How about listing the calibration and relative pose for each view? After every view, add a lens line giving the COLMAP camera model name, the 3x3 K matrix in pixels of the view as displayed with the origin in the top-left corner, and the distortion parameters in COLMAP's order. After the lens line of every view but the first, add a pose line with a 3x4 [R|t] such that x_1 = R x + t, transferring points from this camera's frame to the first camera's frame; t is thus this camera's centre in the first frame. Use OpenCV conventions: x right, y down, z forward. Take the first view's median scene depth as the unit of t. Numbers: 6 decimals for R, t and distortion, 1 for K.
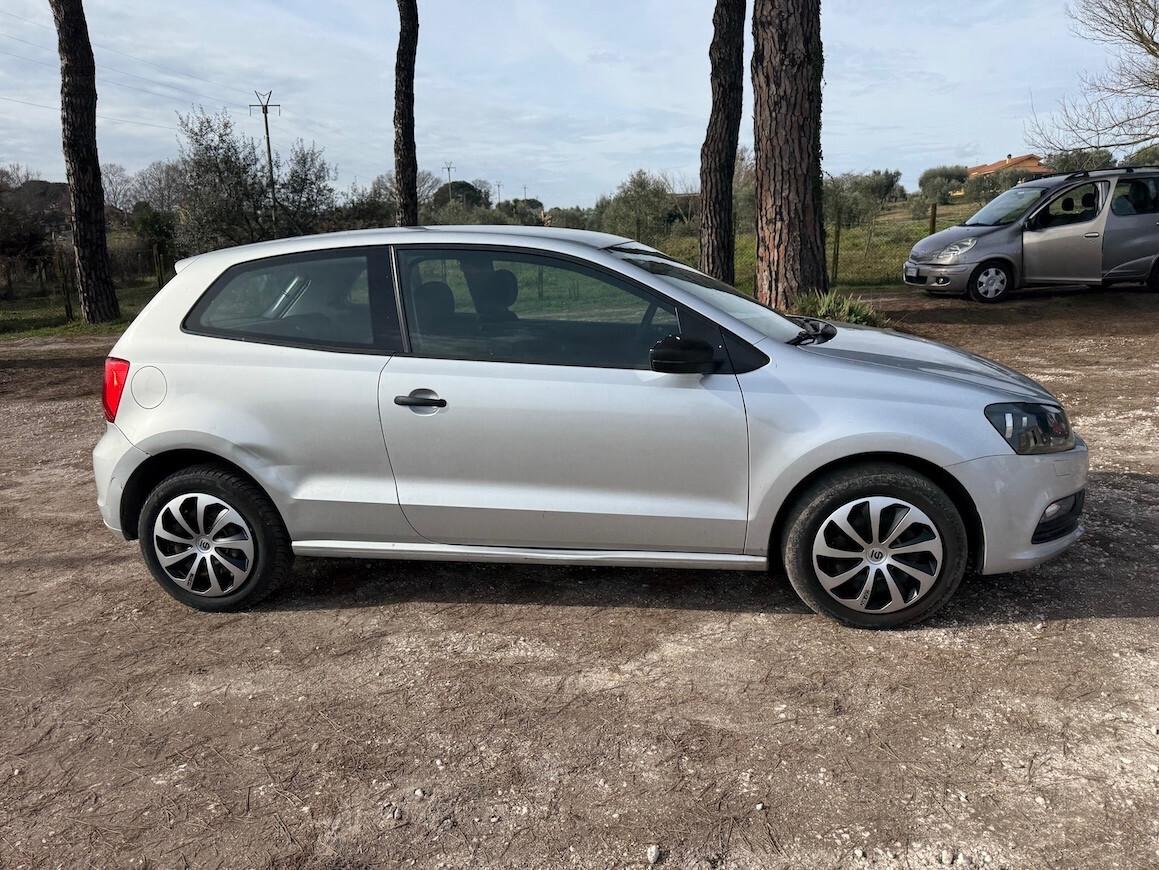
lens RADIAL K [[825.9, 0, 581.8], [0, 825.9, 446.9], [0, 0, 1]] dist [0.035471, -0.032395]
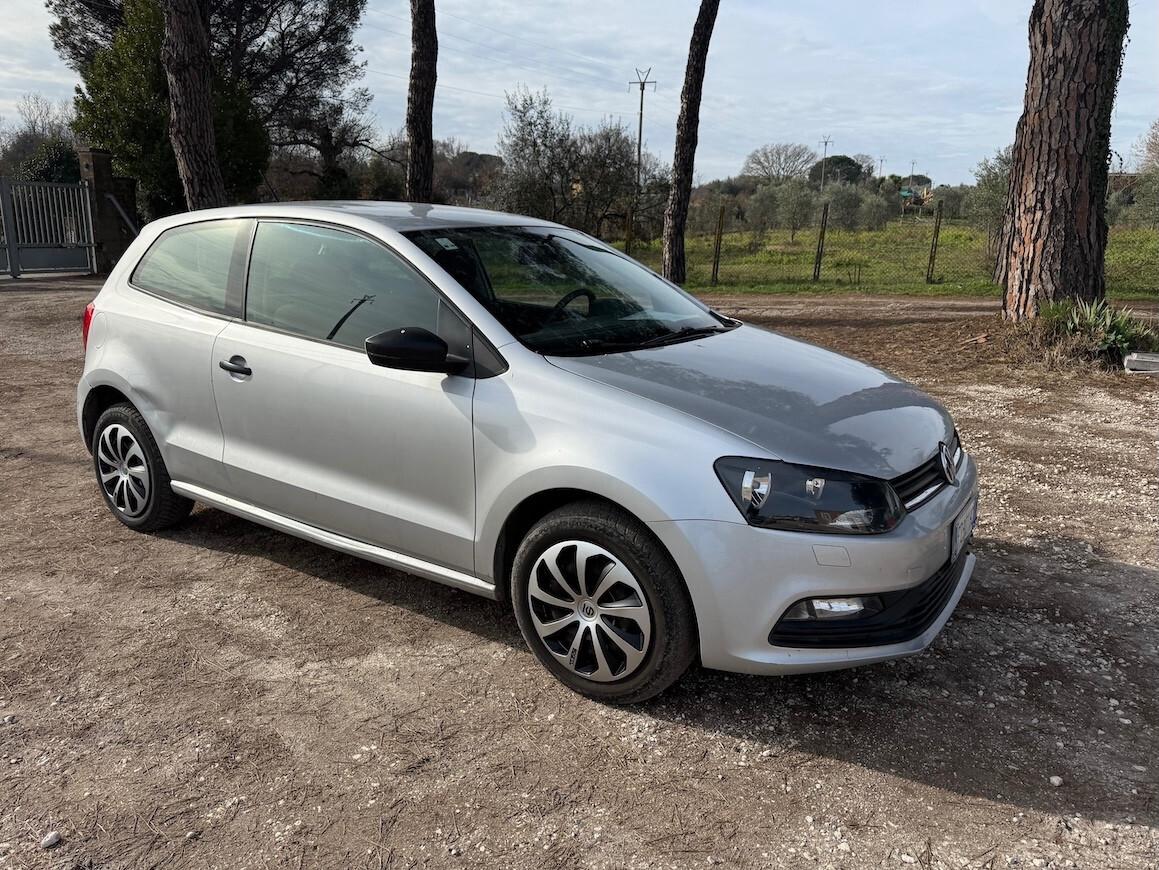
lens RADIAL K [[822.9, 0, 579.5], [0, 822.9, 435.0], [0, 0, 1]] dist [0.033739, -0.031020]
pose [[0.906934, 0.148060, -0.394397, 0.186976], [-0.141632, 0.988871, 0.045541, -0.024014], [0.396751, 0.014557, 0.917811, 0.063398]]
